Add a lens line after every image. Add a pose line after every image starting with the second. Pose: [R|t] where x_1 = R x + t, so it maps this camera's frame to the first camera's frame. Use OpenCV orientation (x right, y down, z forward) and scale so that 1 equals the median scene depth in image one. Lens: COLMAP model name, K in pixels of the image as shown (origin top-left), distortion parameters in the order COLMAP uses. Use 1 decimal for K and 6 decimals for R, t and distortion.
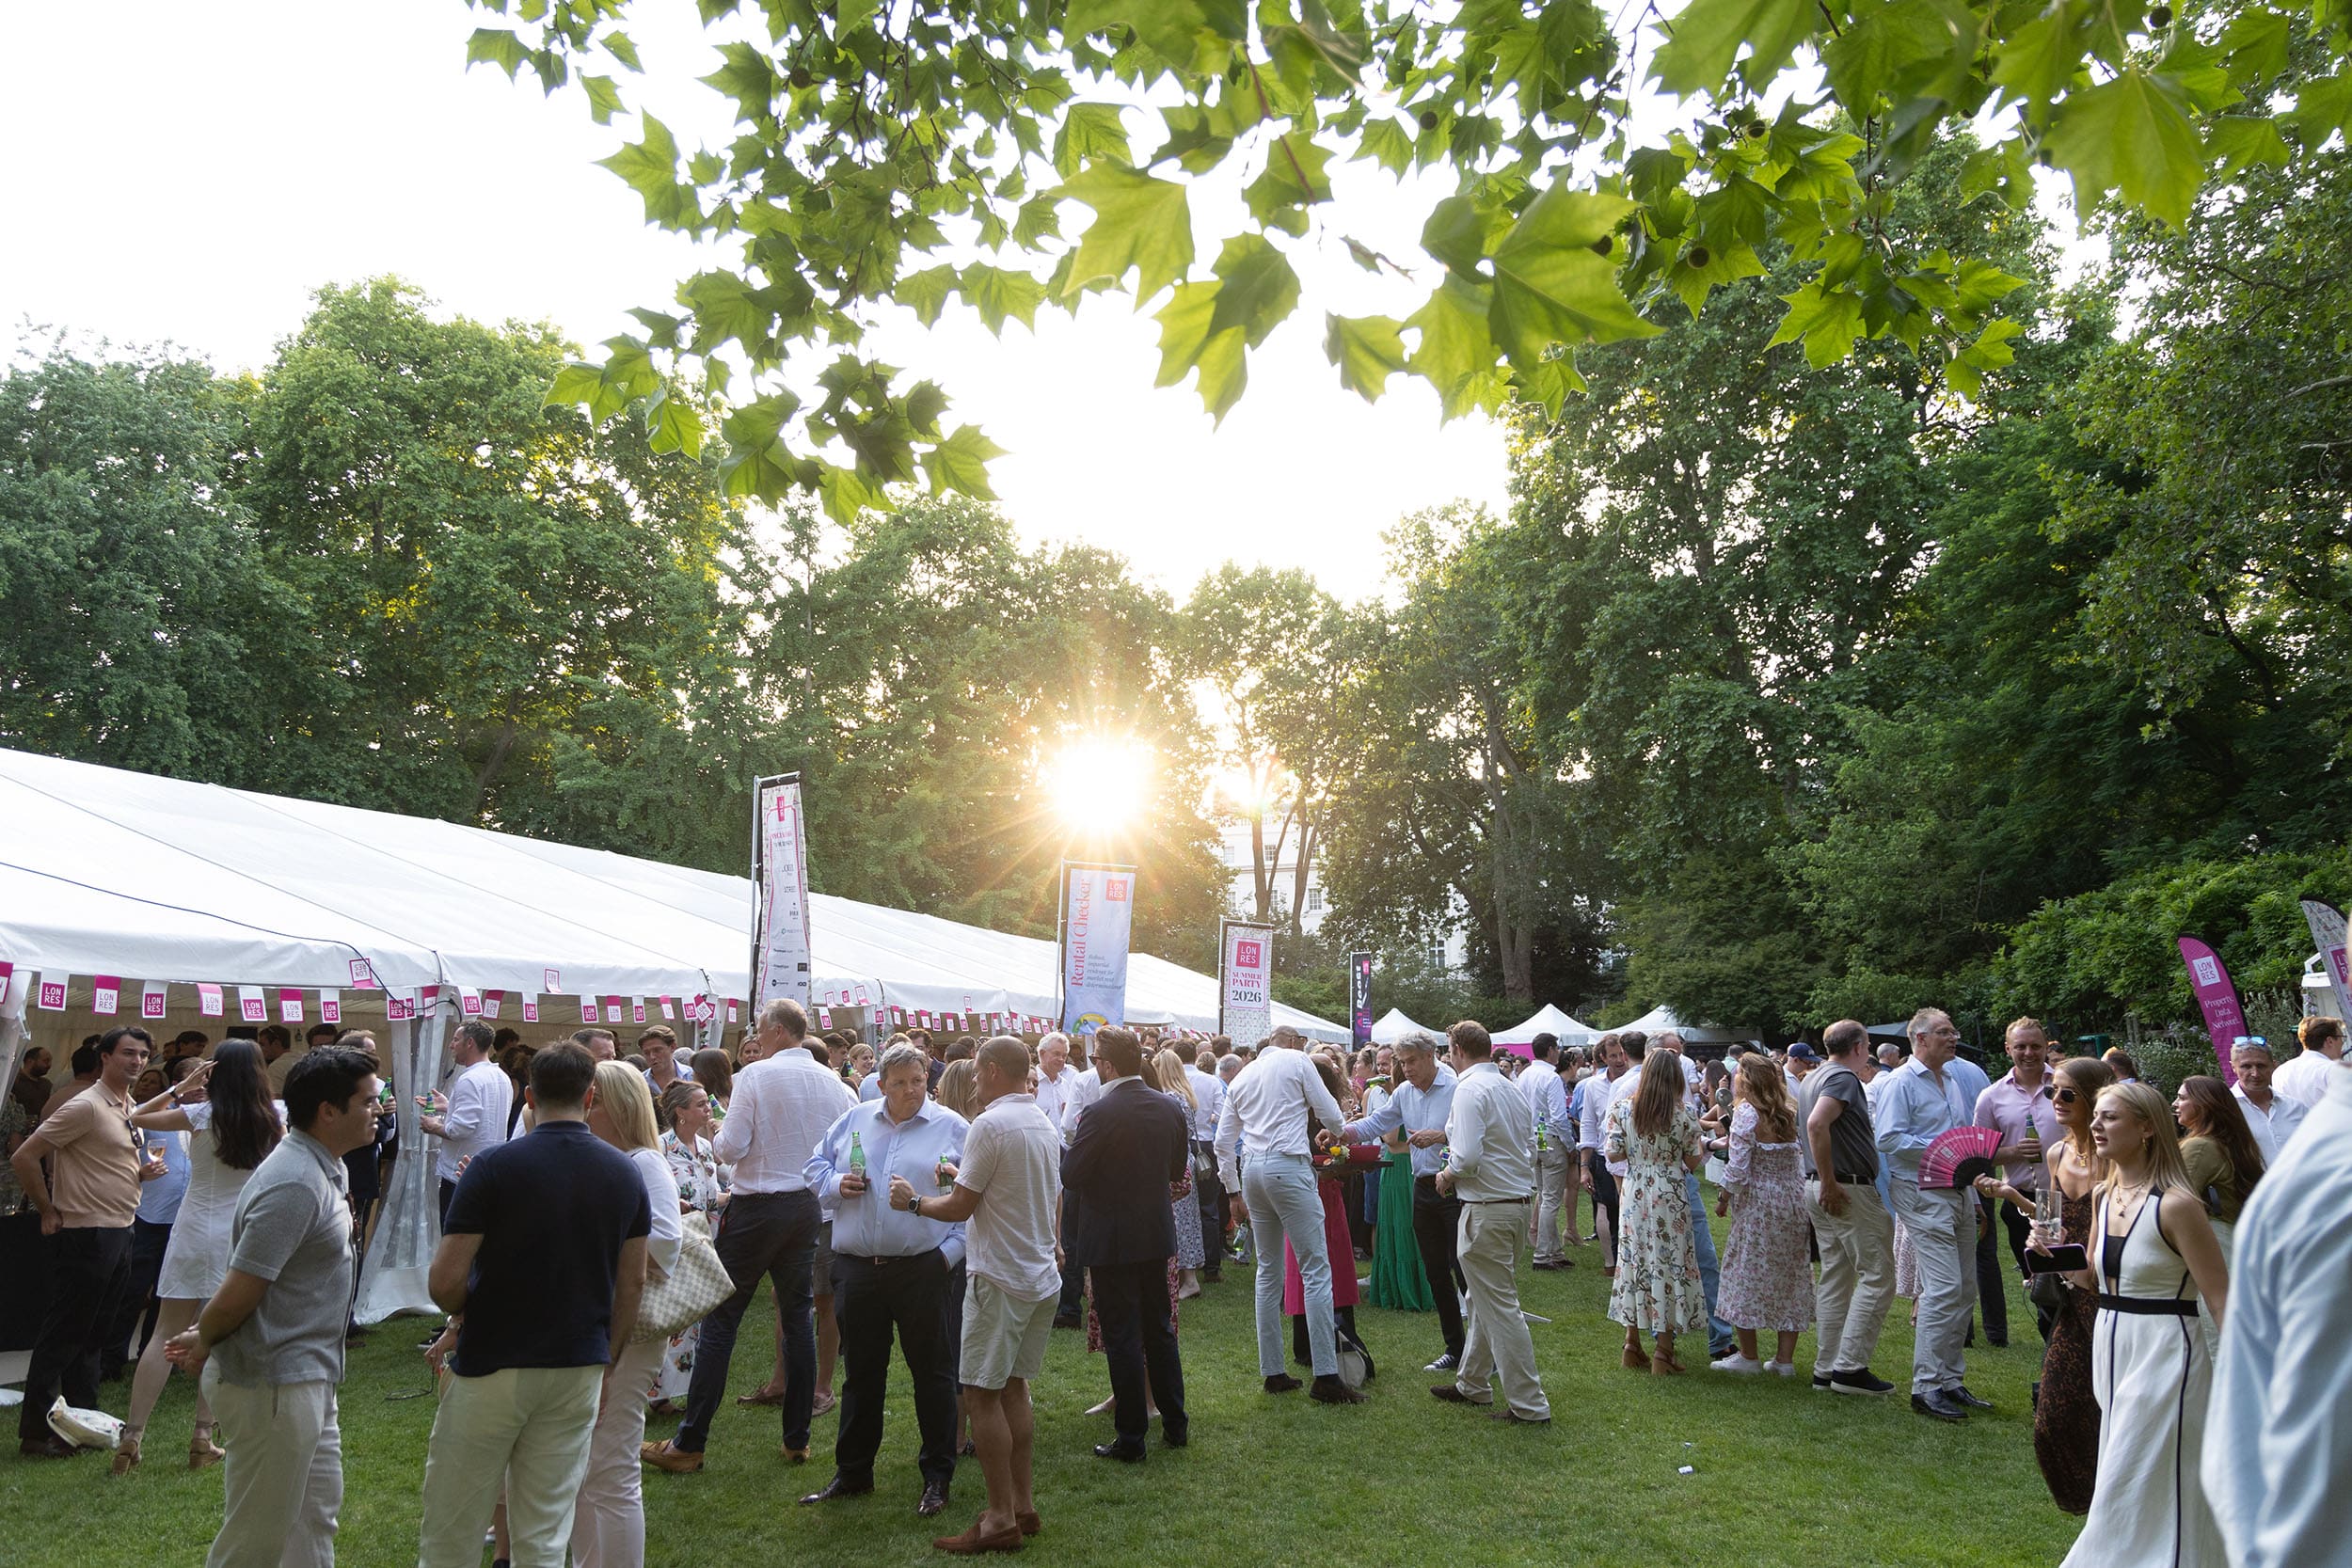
lens RADIAL K [[1561.6, 0, 1135.9], [0, 1561.6, 785.1], [0, 0, 1]] dist [-0.008784, 0.002425]
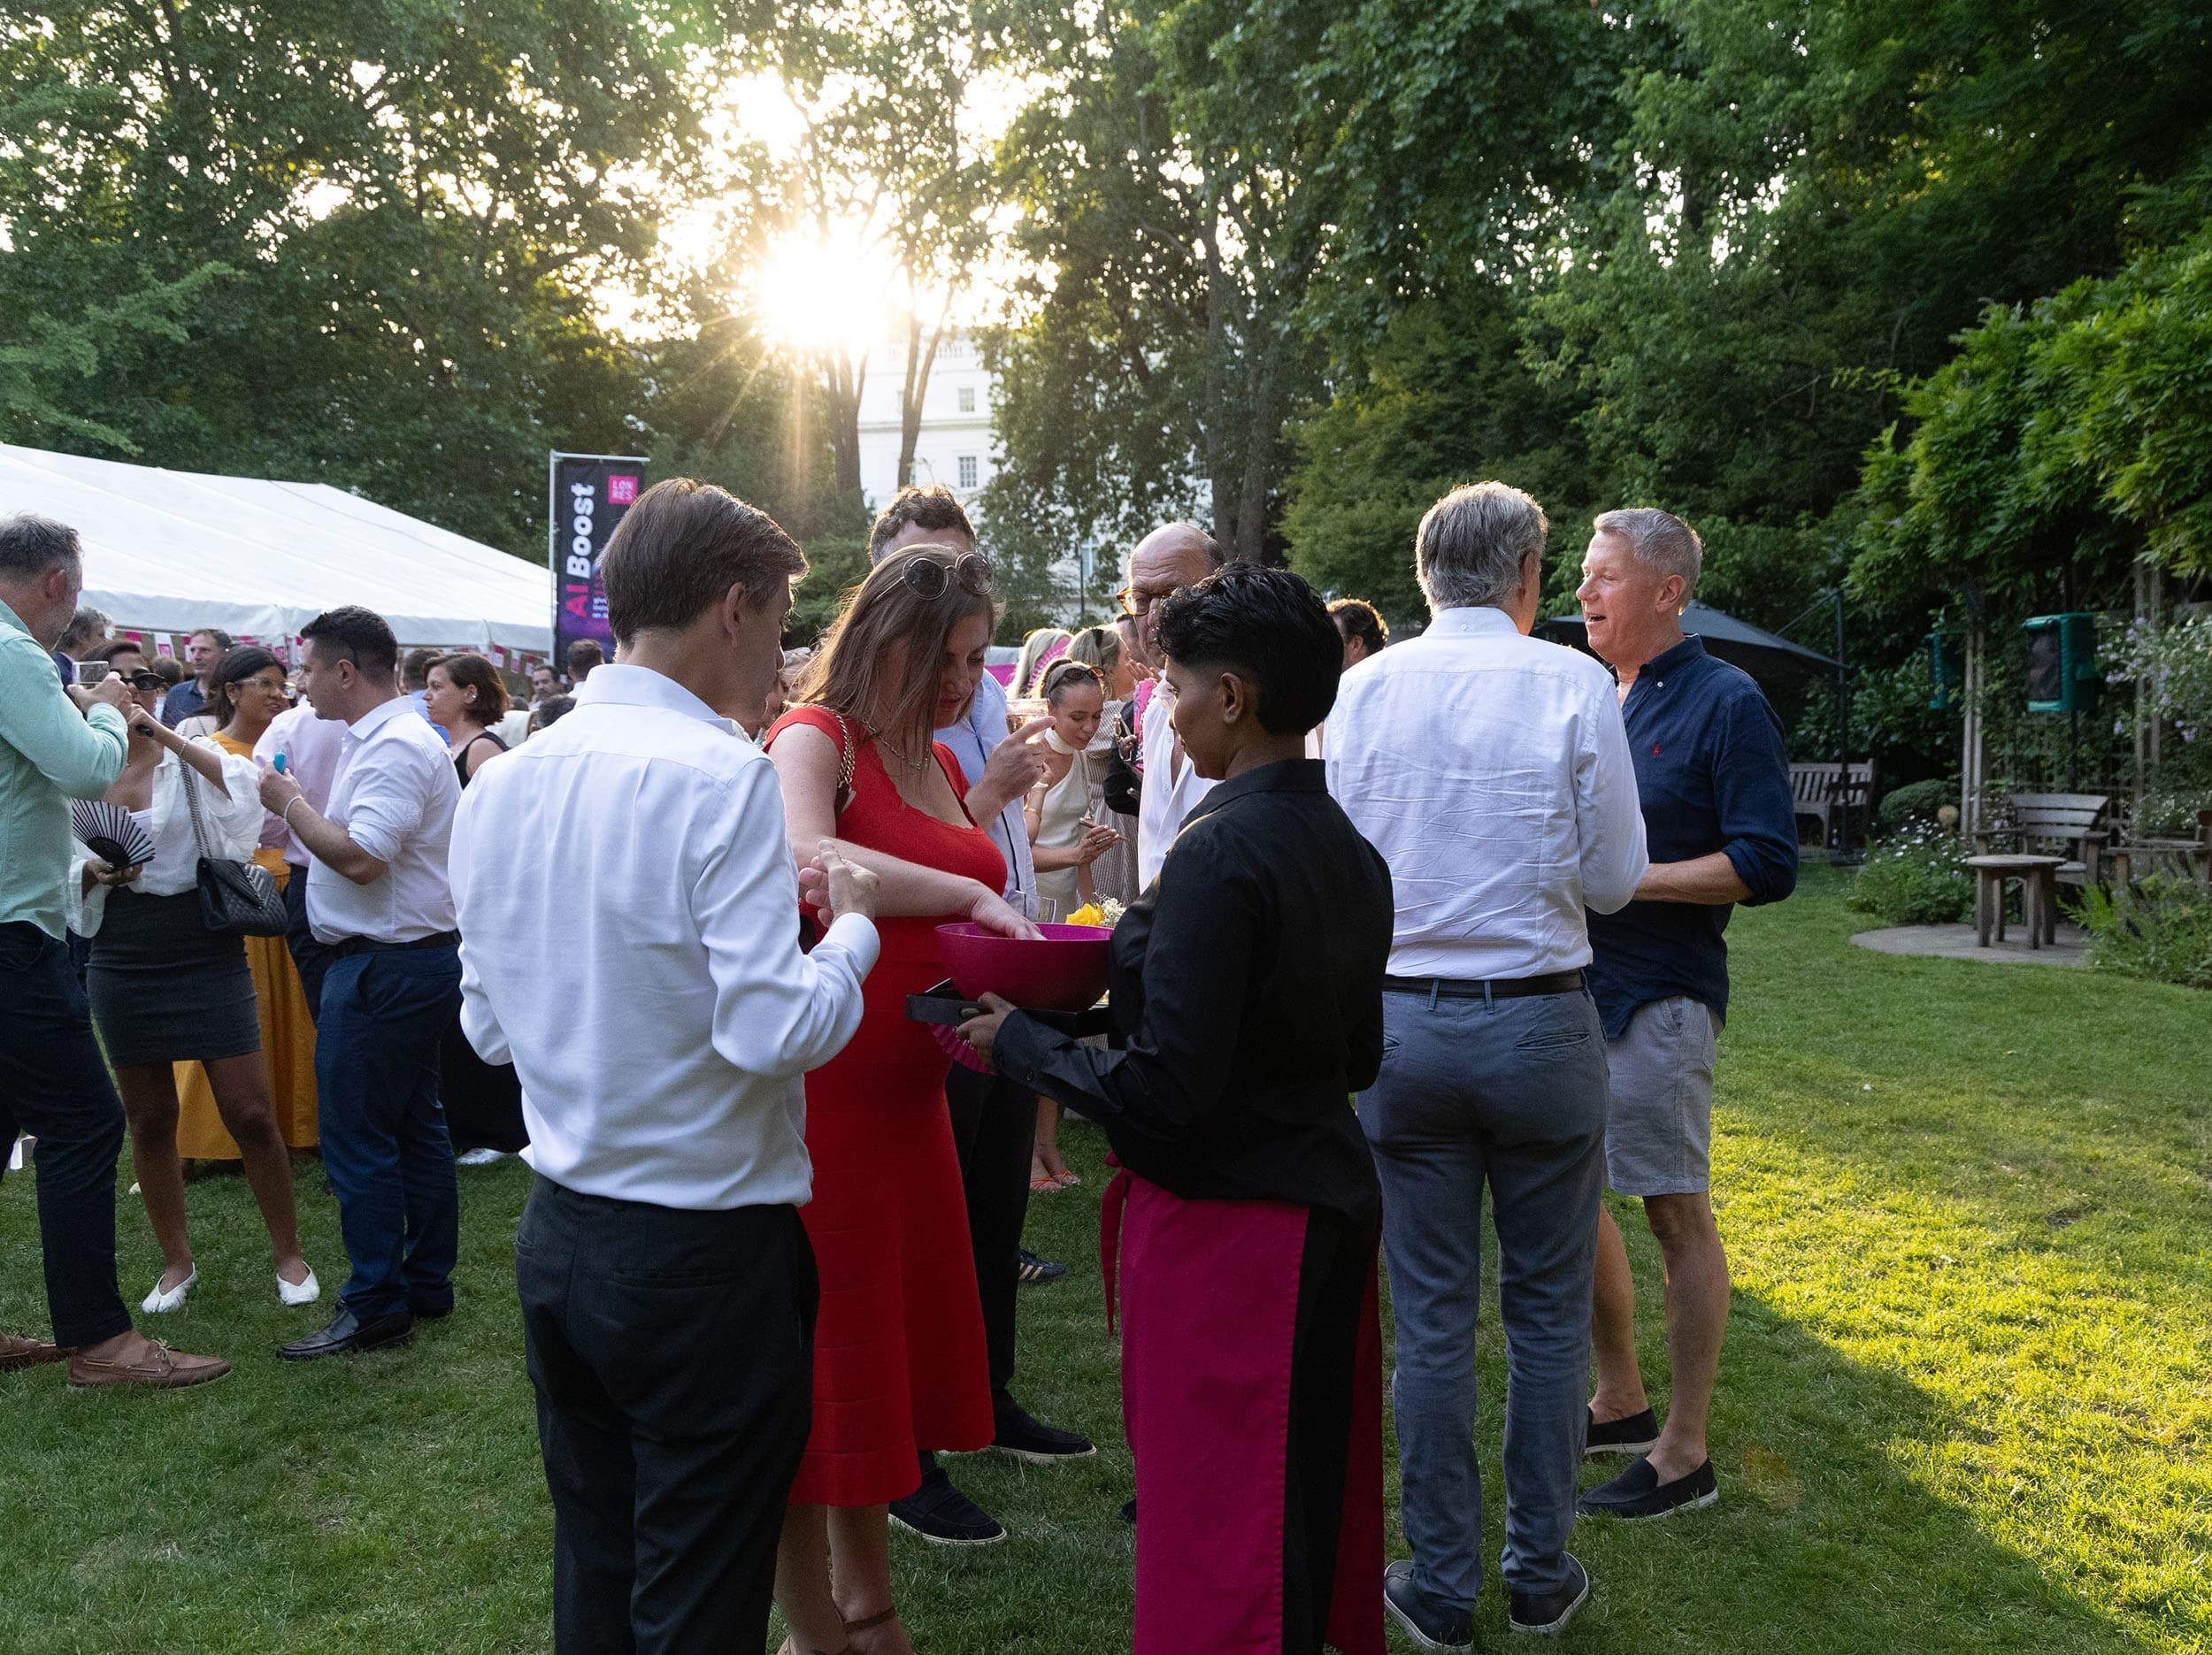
lens RADIAL K [[2096.7, 0, 1119.9], [0, 2096.7, 831.8], [0, 0, 1]] dist [-0.022238, 0.000000]
pose [[0.992859, -0.007977, 0.119023, 0.148607], [-0.019884, 0.972737, 0.231059, 0.046493], [-0.117621, -0.231775, 0.965632, 0.236978]]
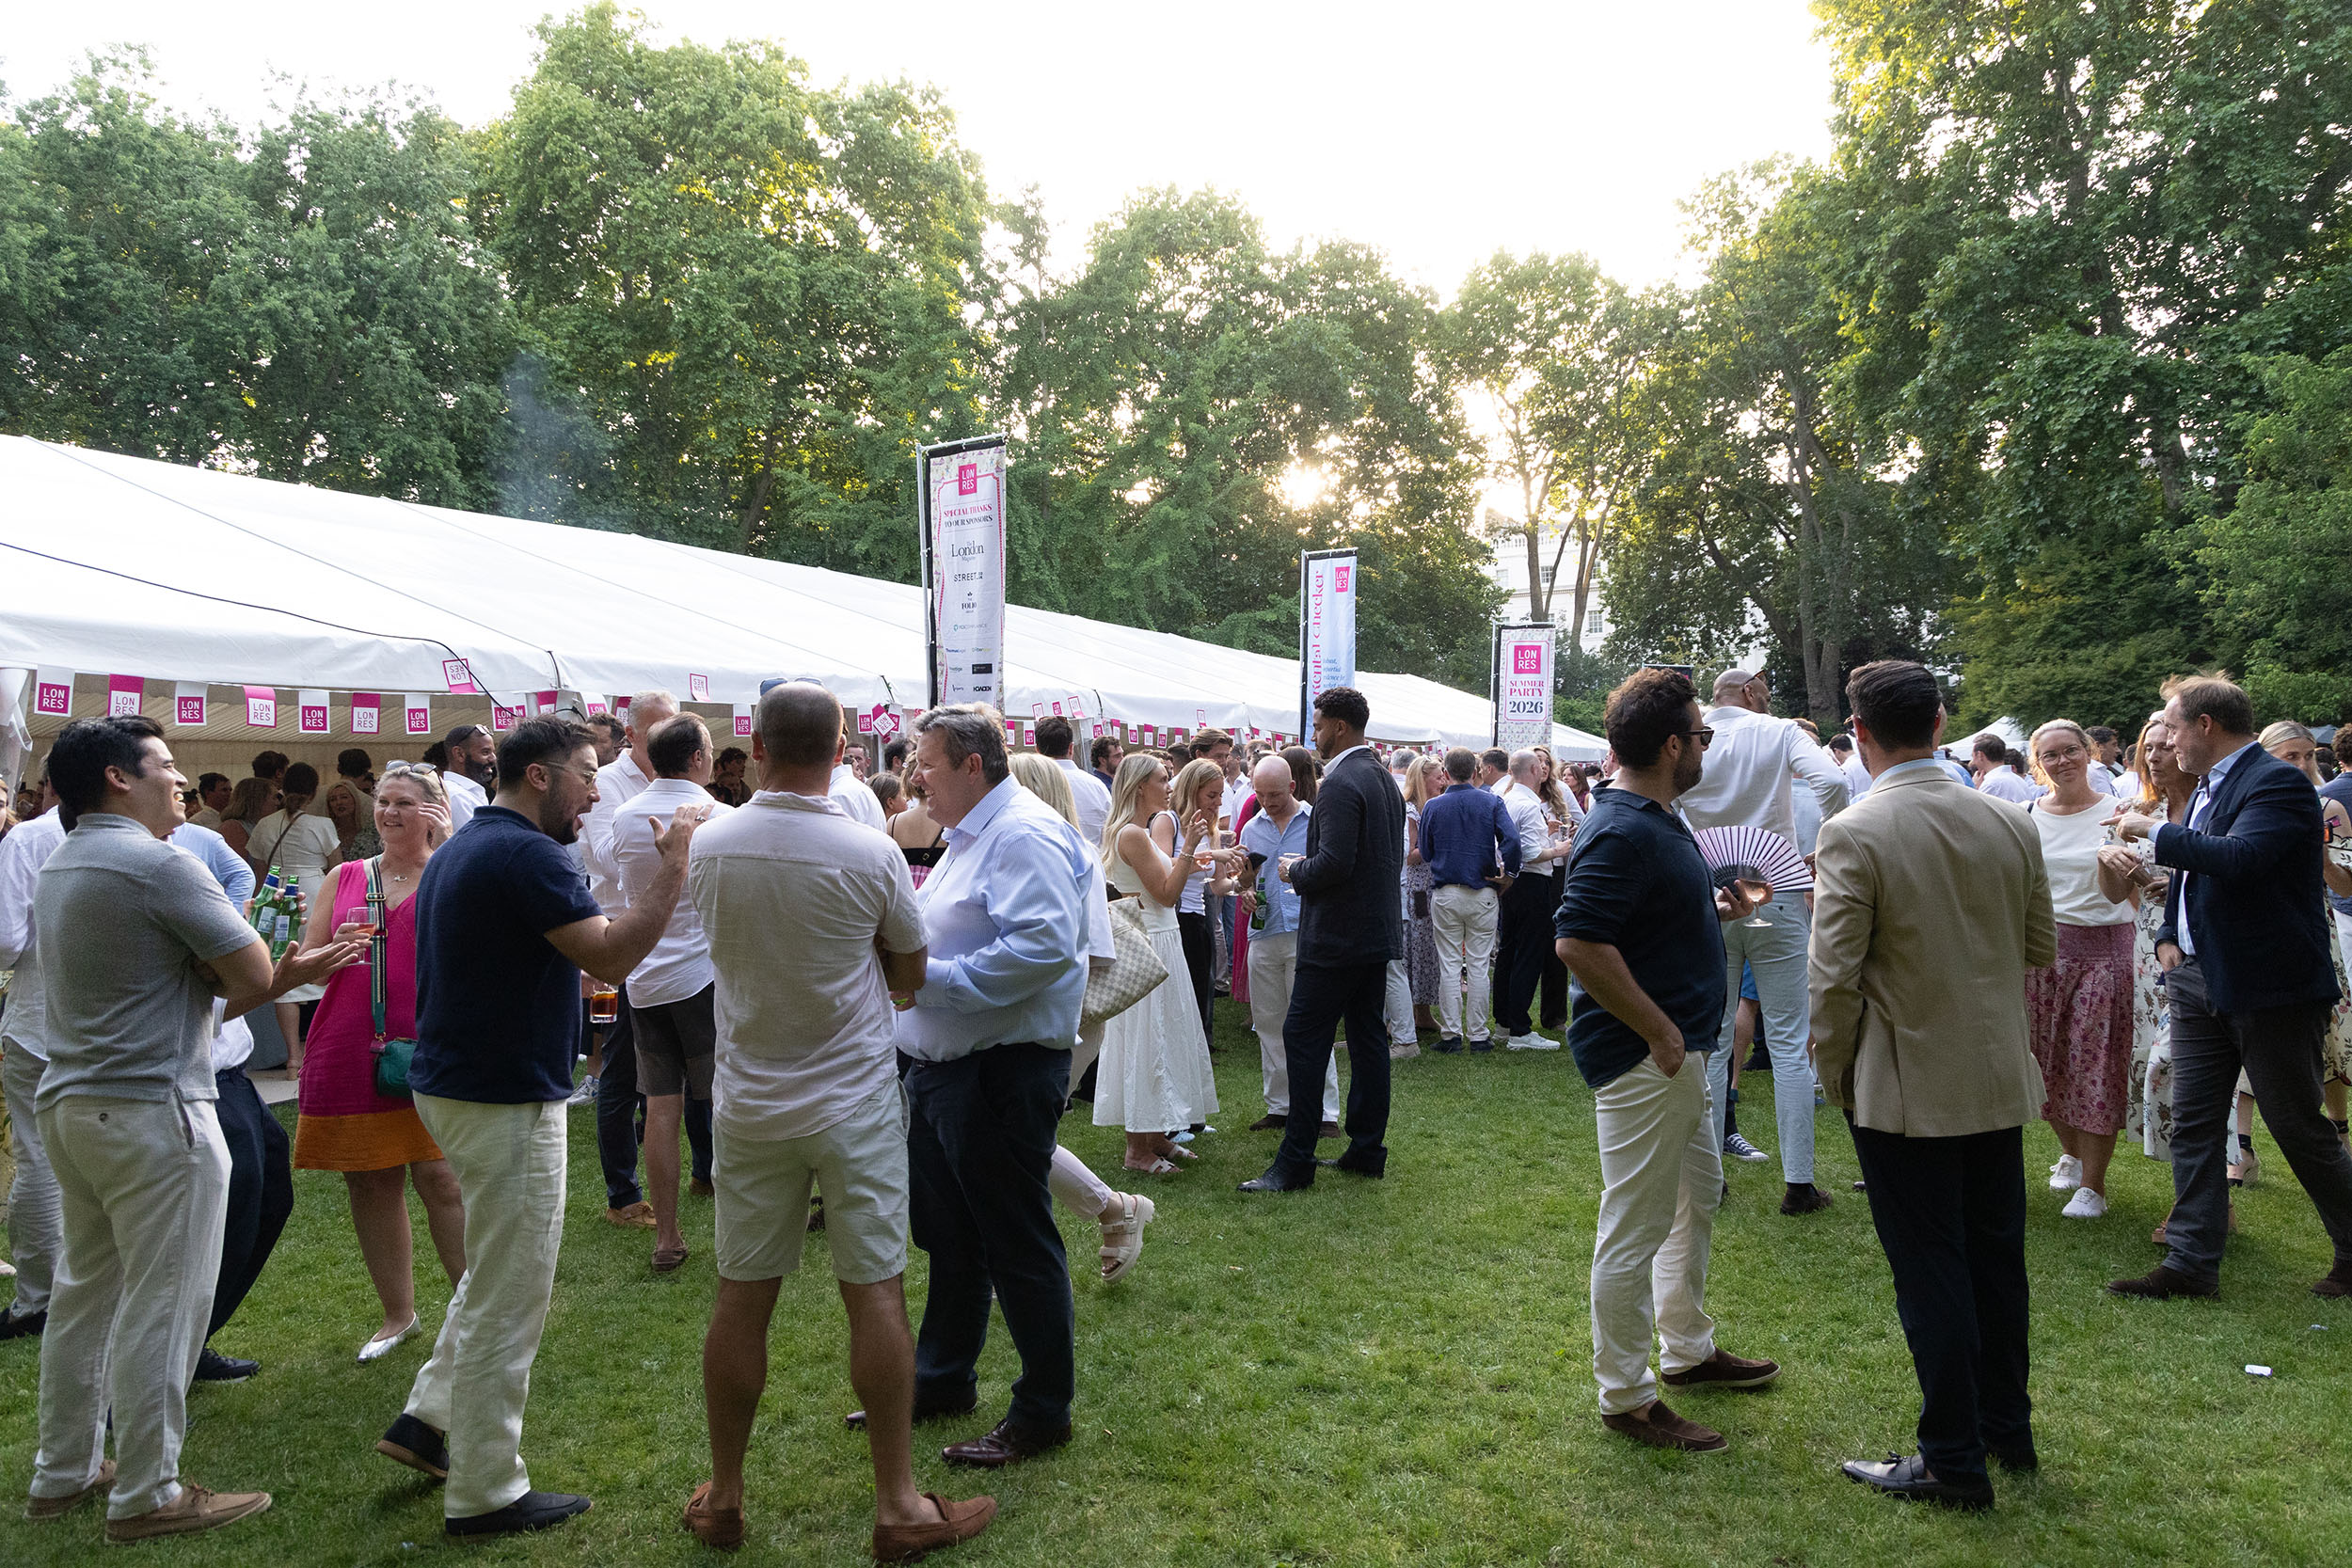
lens RADIAL K [[1561.6, 0, 1145.0], [0, 1561.6, 775.7], [0, 0, 1]] dist [-0.008784, 0.002425]
pose [[0.985940, -0.015385, -0.166388, 0.003089], [0.042008, 0.986594, 0.157693, 0.011878], [0.161732, -0.162465, 0.973369, 0.047459]]
